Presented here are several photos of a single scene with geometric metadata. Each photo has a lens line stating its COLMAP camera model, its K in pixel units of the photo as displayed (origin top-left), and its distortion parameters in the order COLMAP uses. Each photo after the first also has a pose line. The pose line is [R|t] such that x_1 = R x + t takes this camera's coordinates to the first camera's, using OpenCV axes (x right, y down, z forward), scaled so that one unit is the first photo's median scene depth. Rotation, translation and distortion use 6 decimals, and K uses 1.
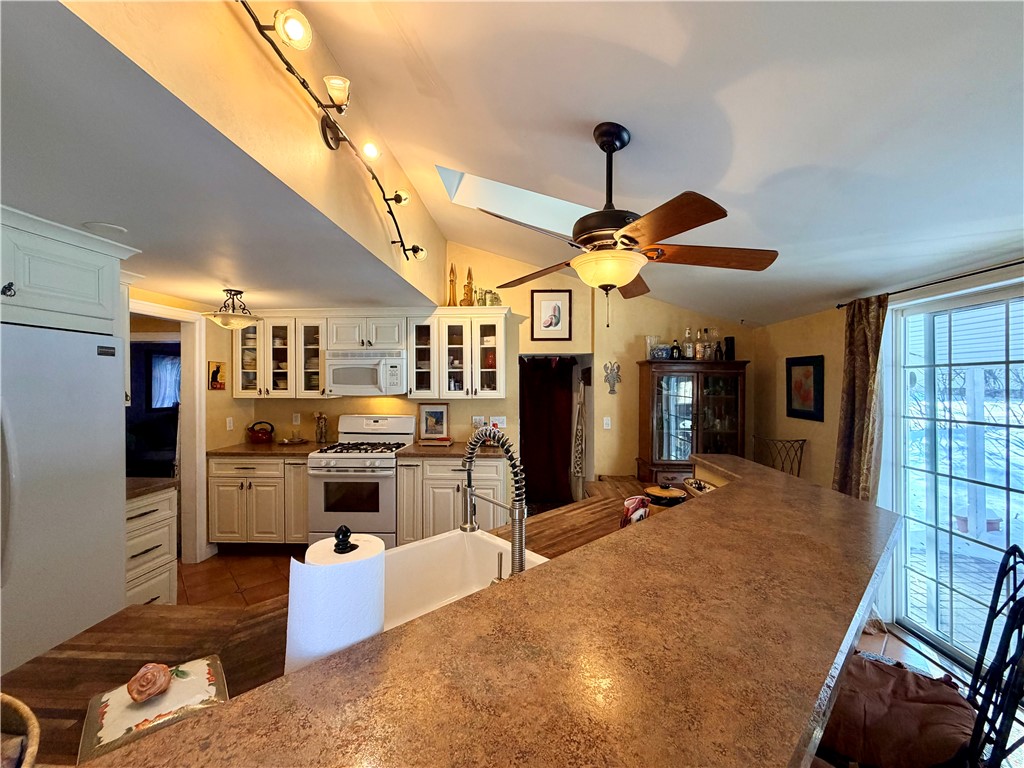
lens RADIAL K [[407.7, 0, 509.0], [0, 407.7, 384.0], [0, 0, 1]] dist [-0.000822, 0.000169]
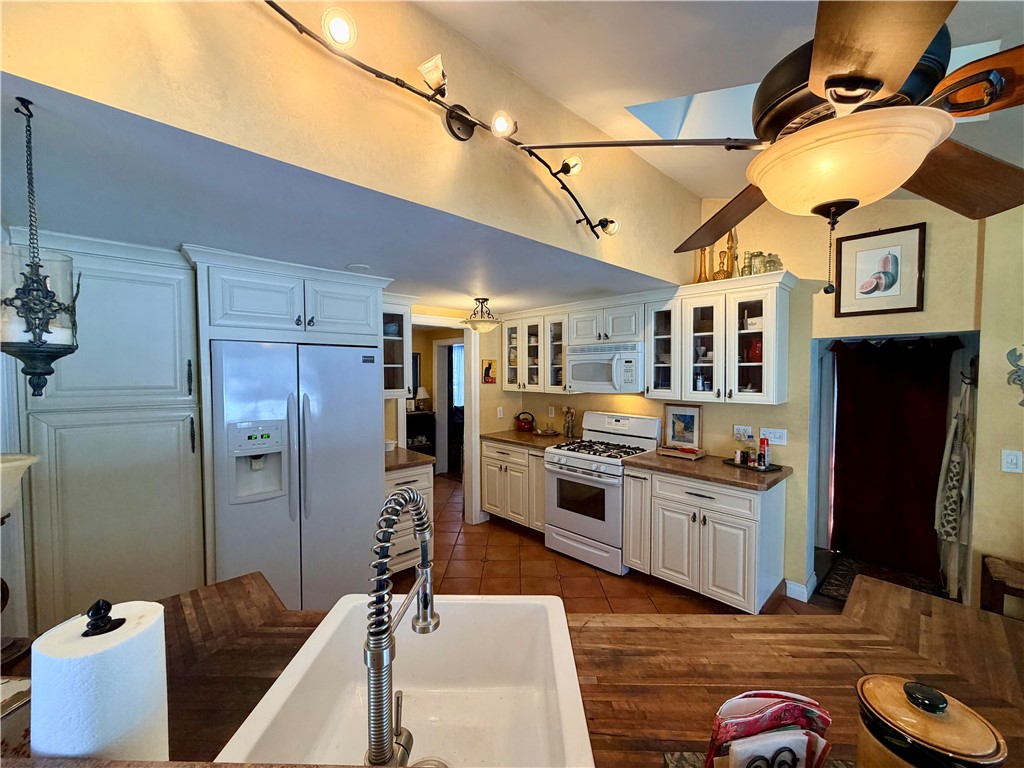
lens RADIAL K [[407.7, 0, 509.0], [0, 407.7, 384.0], [0, 0, 1]] dist [-0.000822, 0.000169]
pose [[0.721335, 0.023027, -0.692203, 0.141287], [-0.000489, 0.999464, 0.032739, -0.022594], [0.692586, -0.023277, 0.720959, 0.181546]]
